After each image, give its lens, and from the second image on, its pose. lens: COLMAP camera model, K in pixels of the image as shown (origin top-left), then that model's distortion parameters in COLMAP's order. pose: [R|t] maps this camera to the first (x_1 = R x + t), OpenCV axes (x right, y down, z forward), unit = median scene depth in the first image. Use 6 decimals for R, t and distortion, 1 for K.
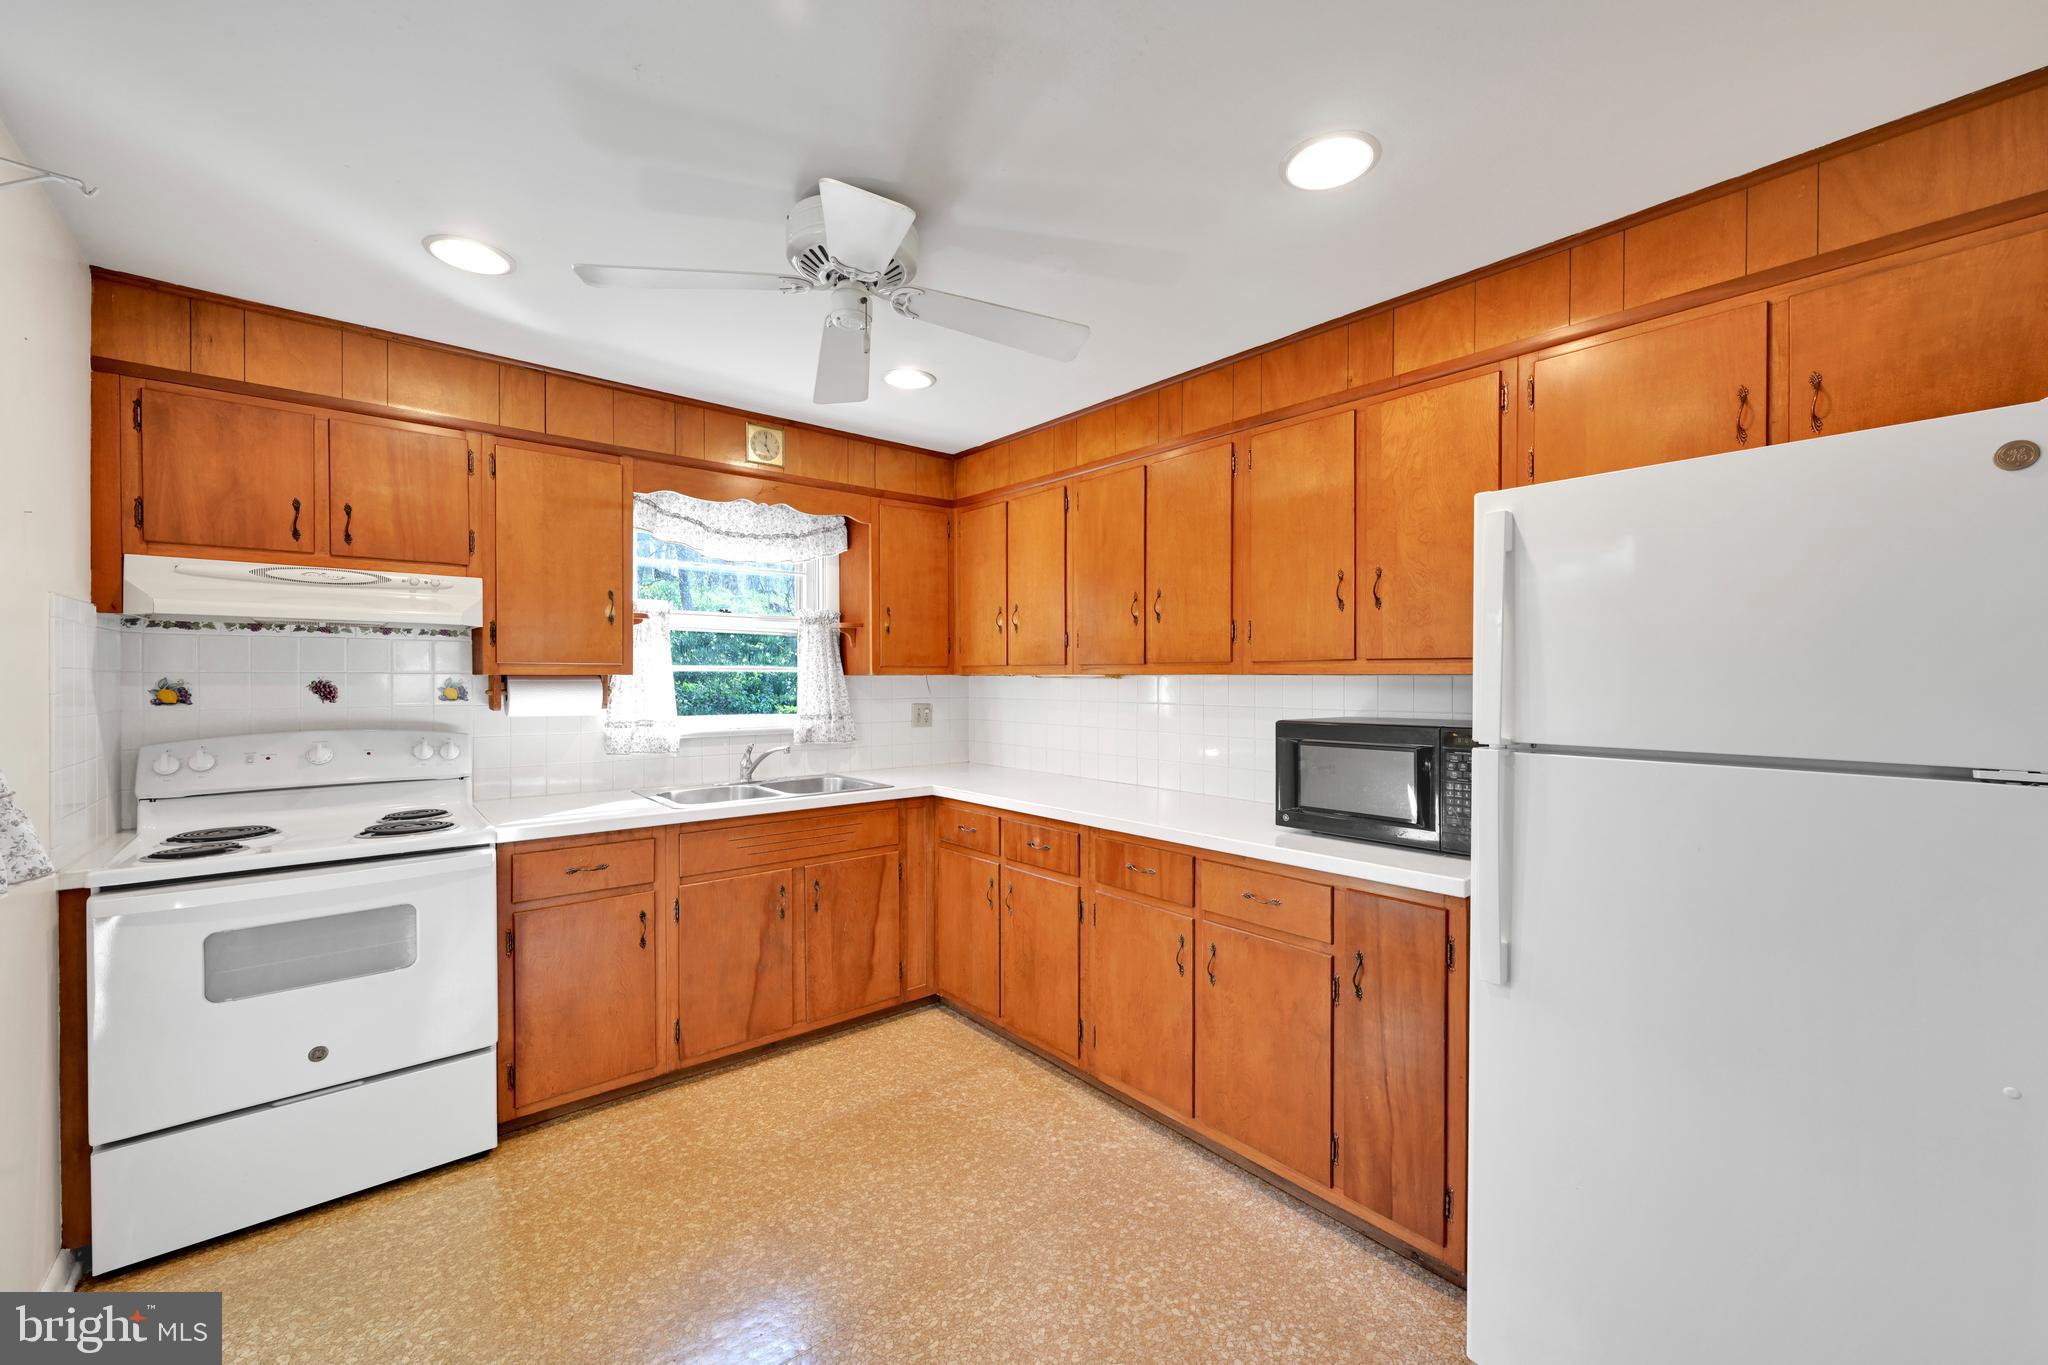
lens RADIAL K [[820.1, 0, 1032.3], [0, 820.1, 683.9], [0, 0, 1]] dist [-0.001439, 0.000555]
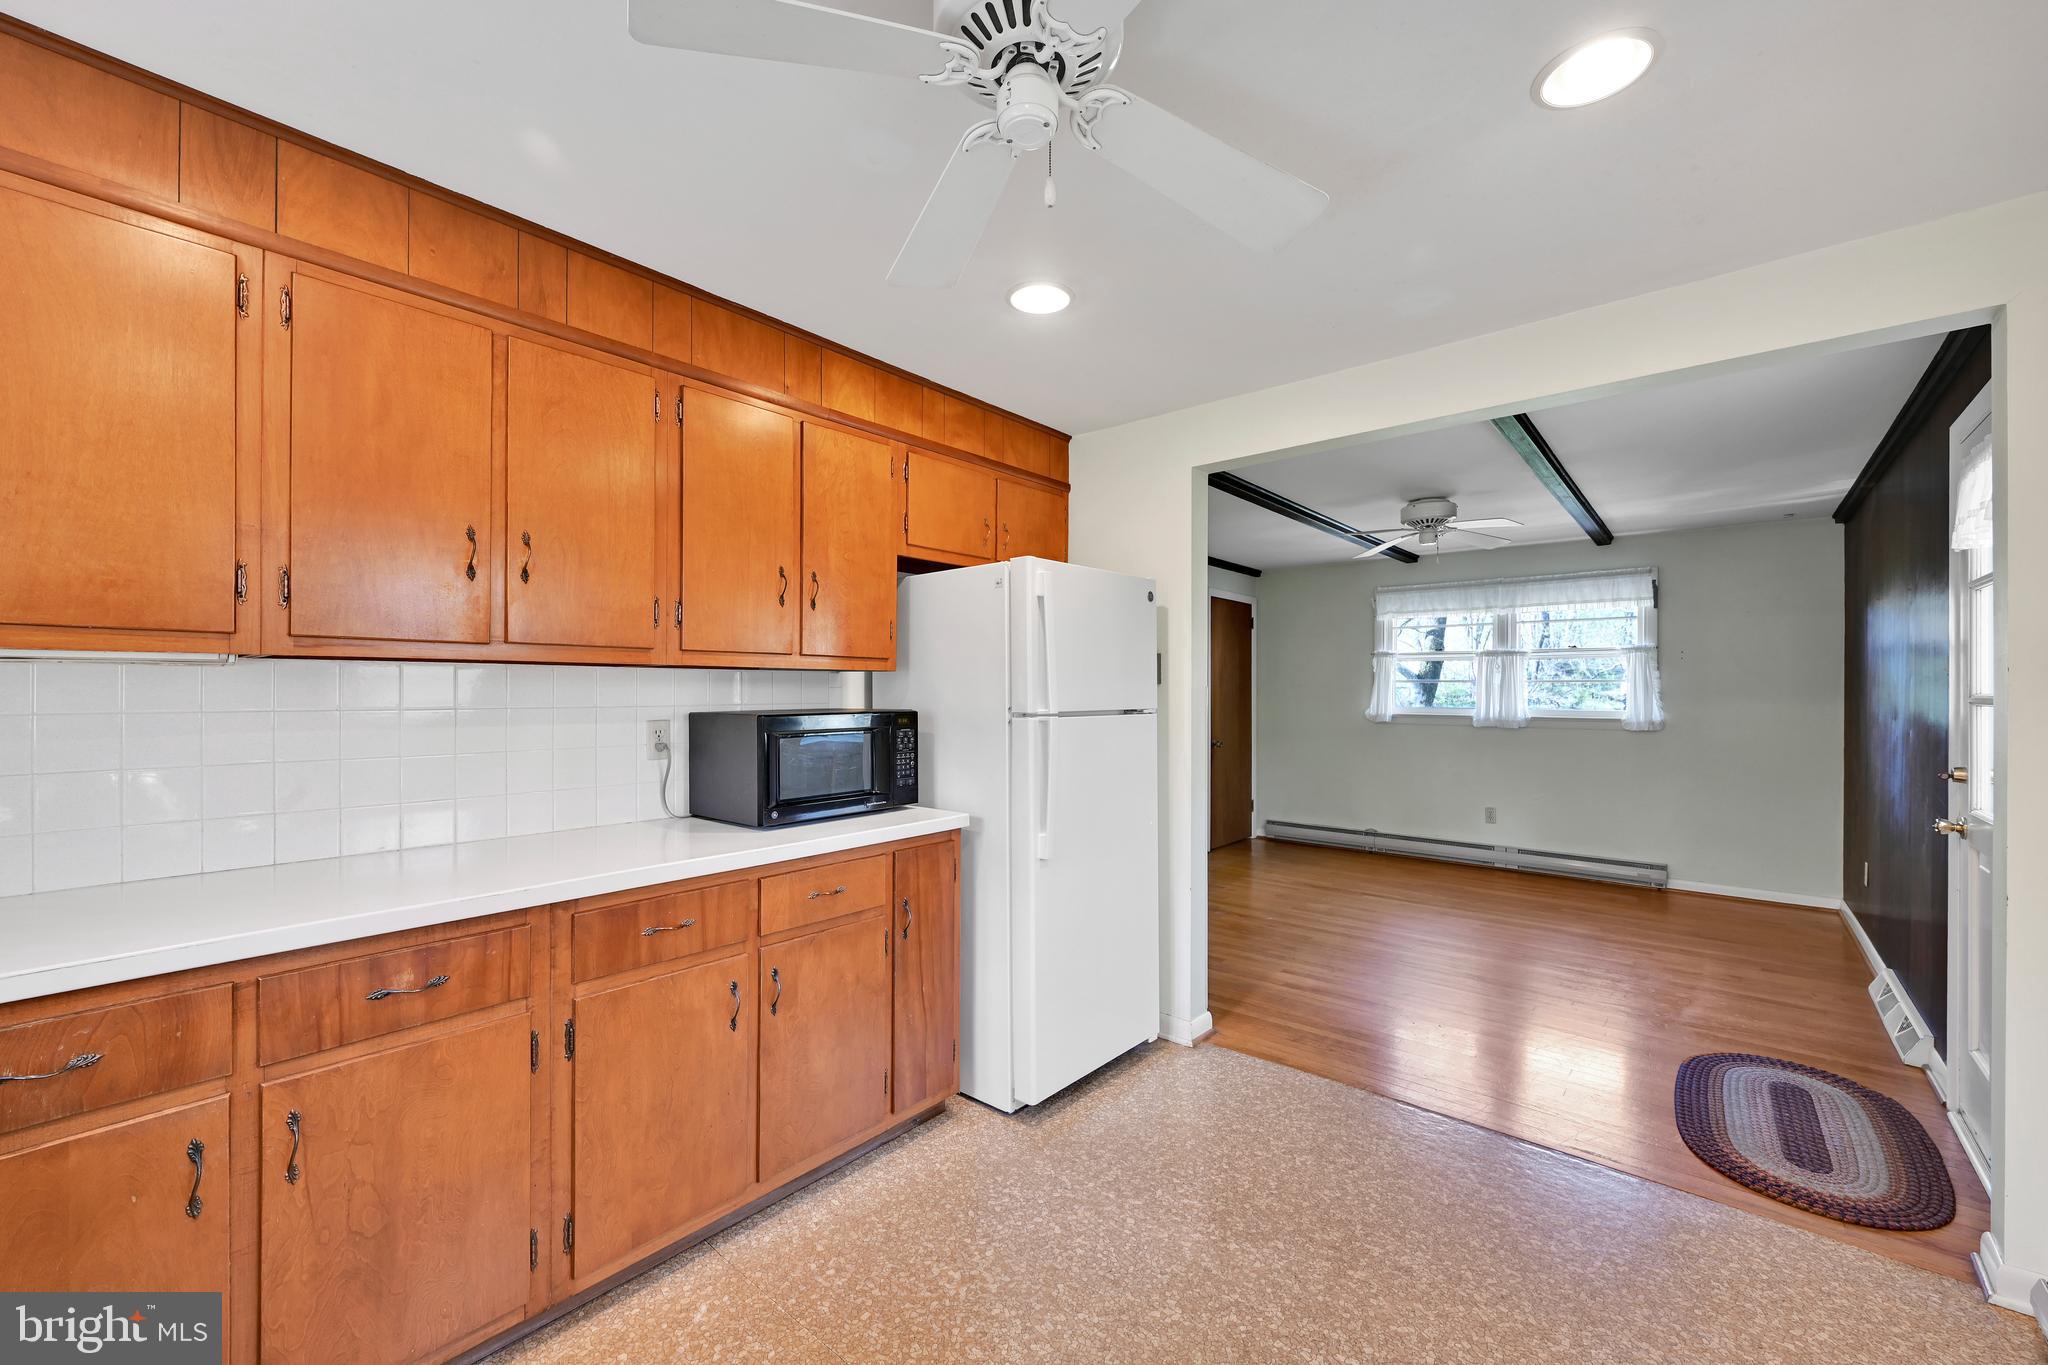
lens RADIAL K [[820.1, 0, 1033.6], [0, 820.1, 685.1], [0, 0, 1]] dist [-0.001439, 0.000555]
pose [[-0.167833, 0.000084, 0.985815, -0.631554], [0.001551, 0.999999, 0.000179, 0.009615], [-0.985814, 0.001559, -0.167833, 0.784305]]
